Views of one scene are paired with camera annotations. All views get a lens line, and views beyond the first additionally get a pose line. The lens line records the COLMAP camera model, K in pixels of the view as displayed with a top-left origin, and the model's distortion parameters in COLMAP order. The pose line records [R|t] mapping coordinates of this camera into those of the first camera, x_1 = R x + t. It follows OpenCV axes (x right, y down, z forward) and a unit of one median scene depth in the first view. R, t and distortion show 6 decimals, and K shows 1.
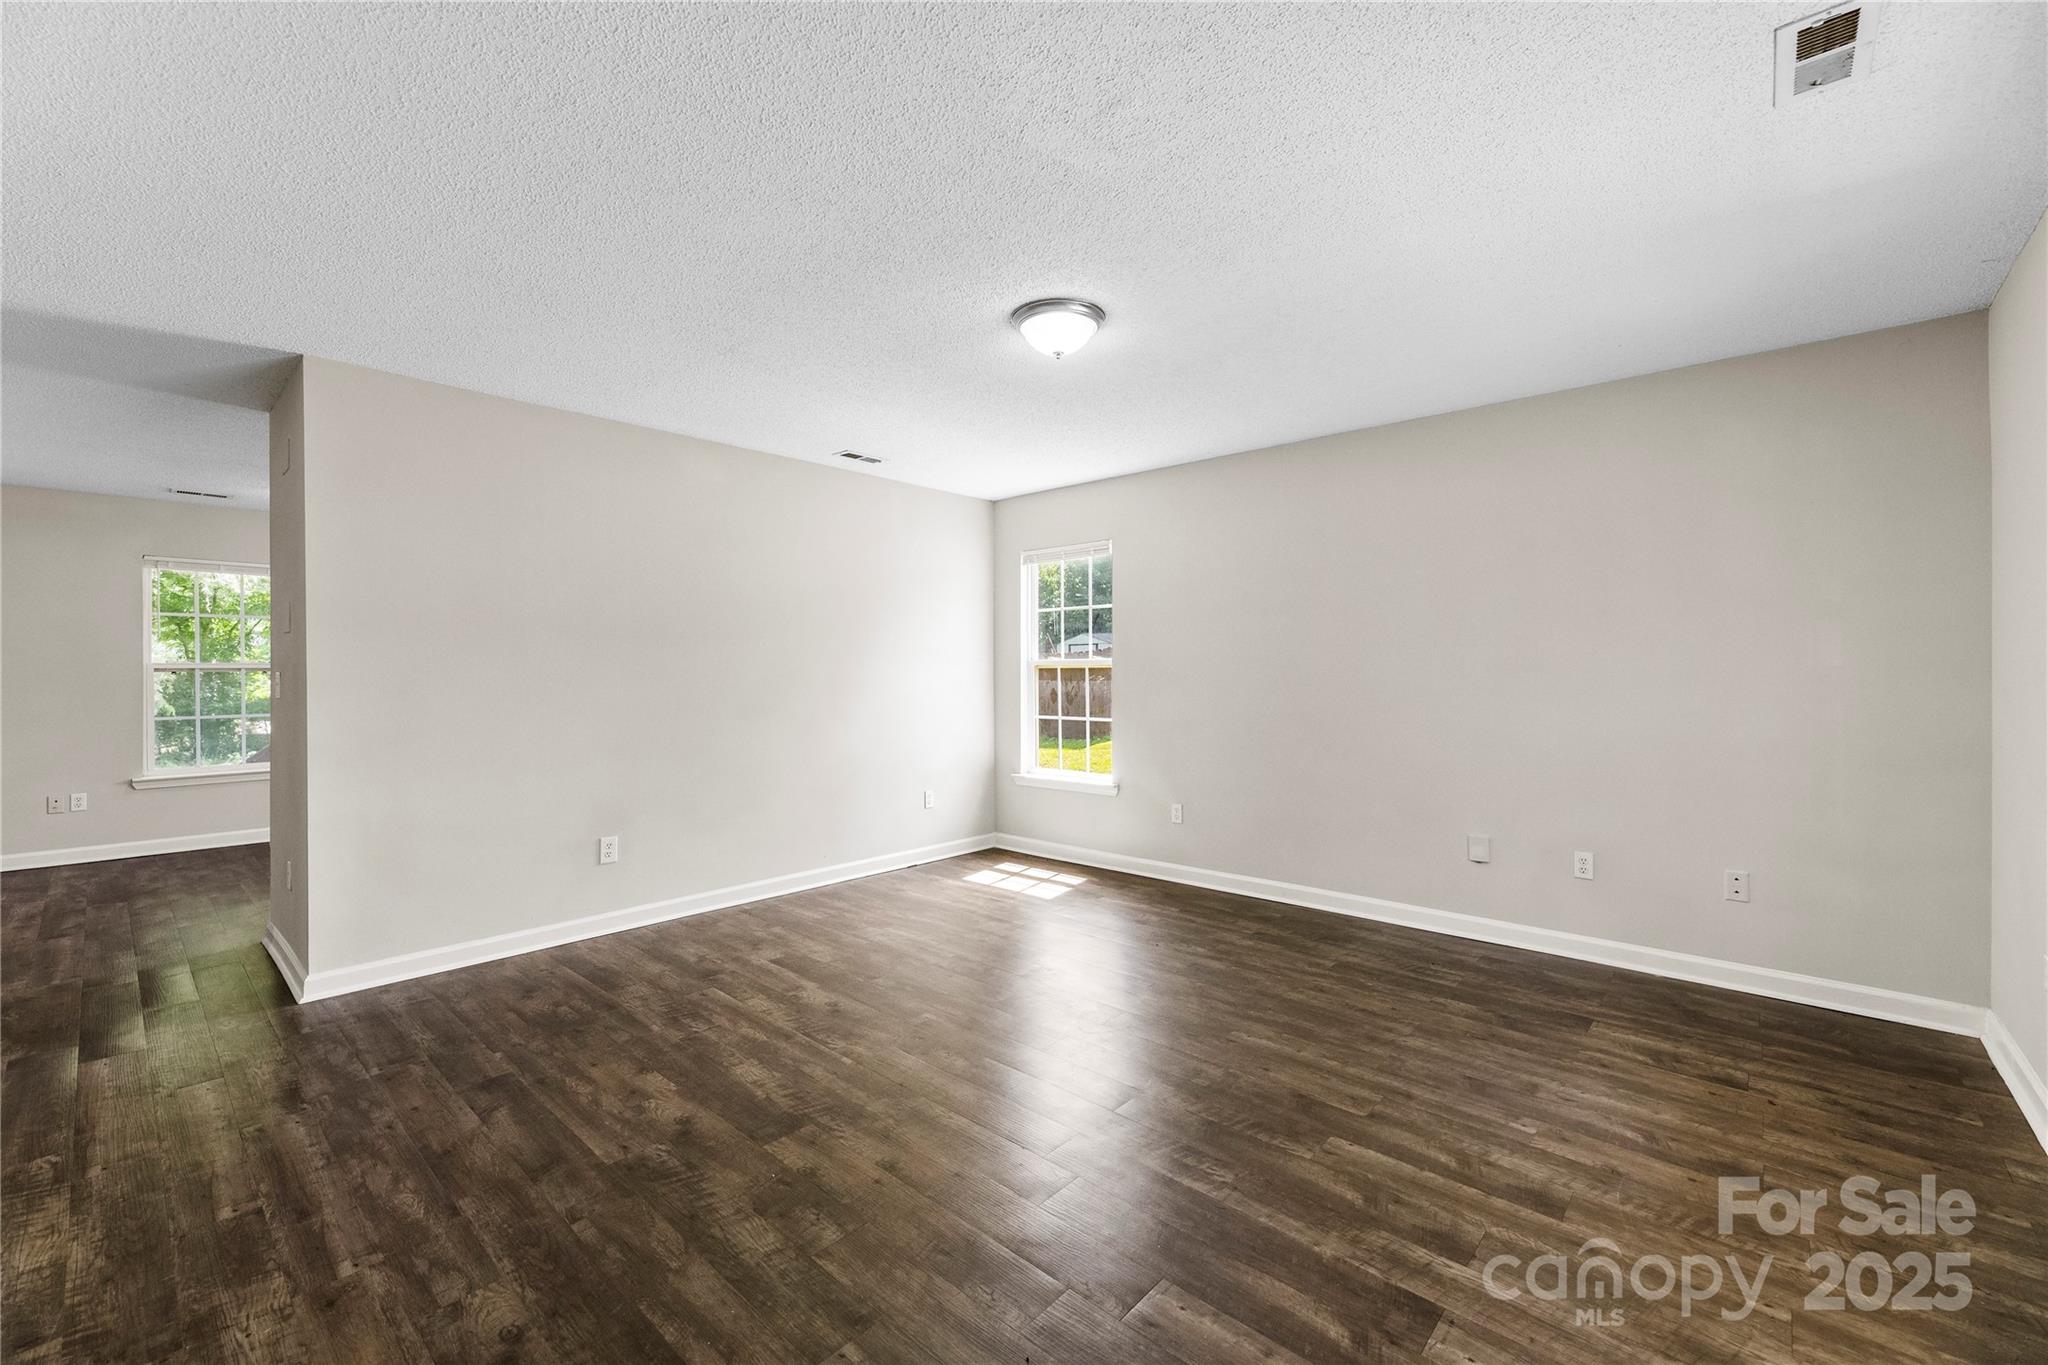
lens RADIAL K [[829.8, 0, 1028.6], [0, 829.8, 671.9], [0, 0, 1]] dist [0.001607, -0.001143]
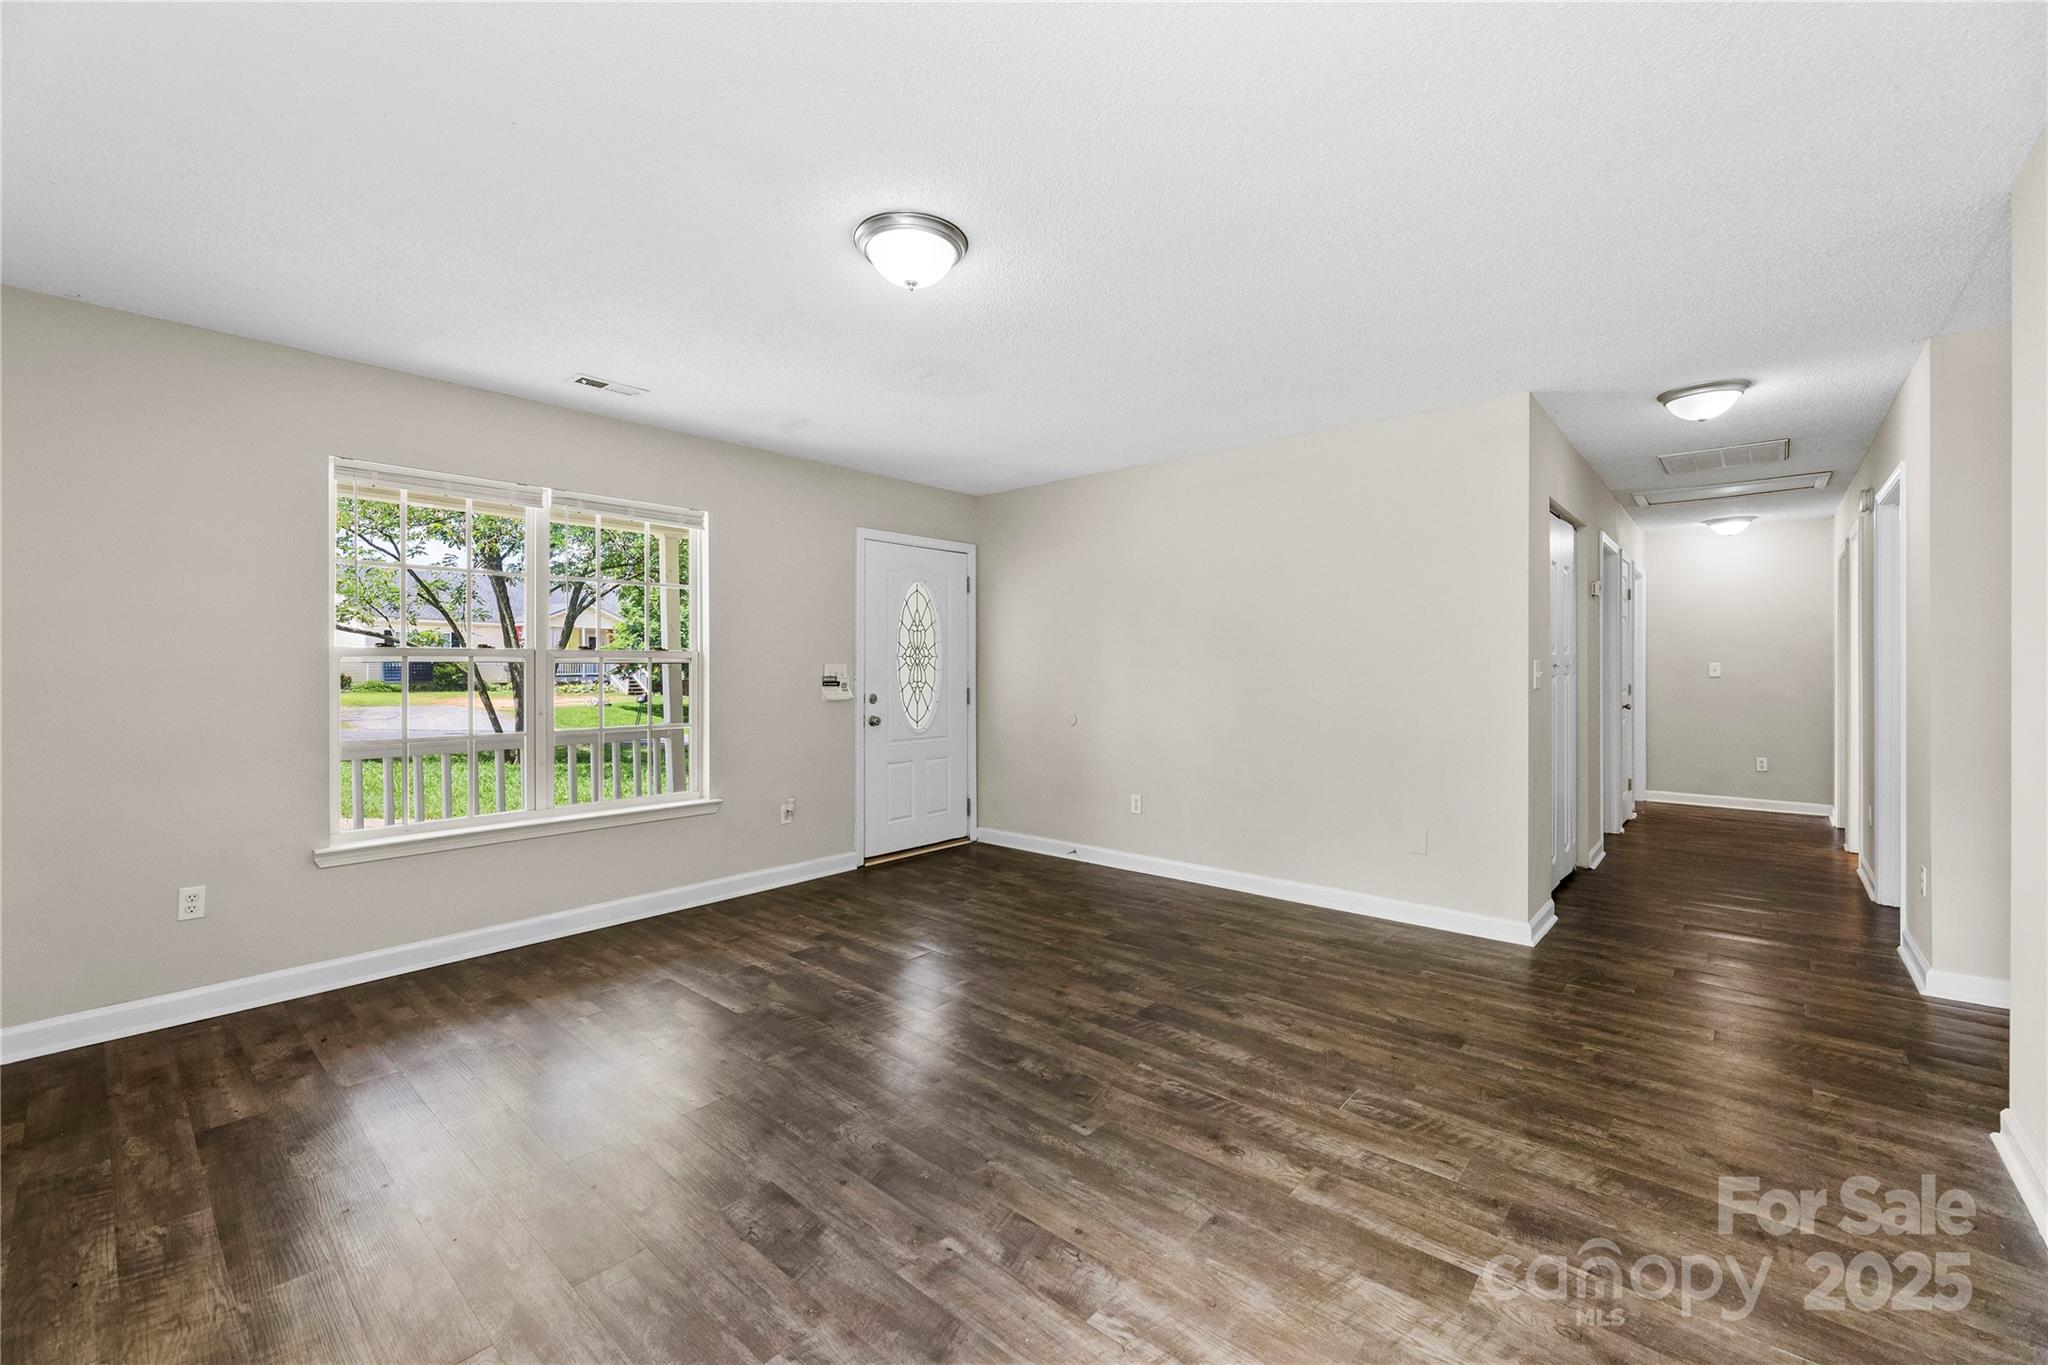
lens RADIAL K [[829.8, 0, 1027.2], [0, 829.8, 672.2], [0, 0, 1]] dist [0.001607, -0.001143]
pose [[-0.999903, 0.006448, -0.012372, -0.076217], [0.006334, 0.999937, 0.009215, -0.001741], [0.012431, 0.009135, -0.999881, 2.057570]]
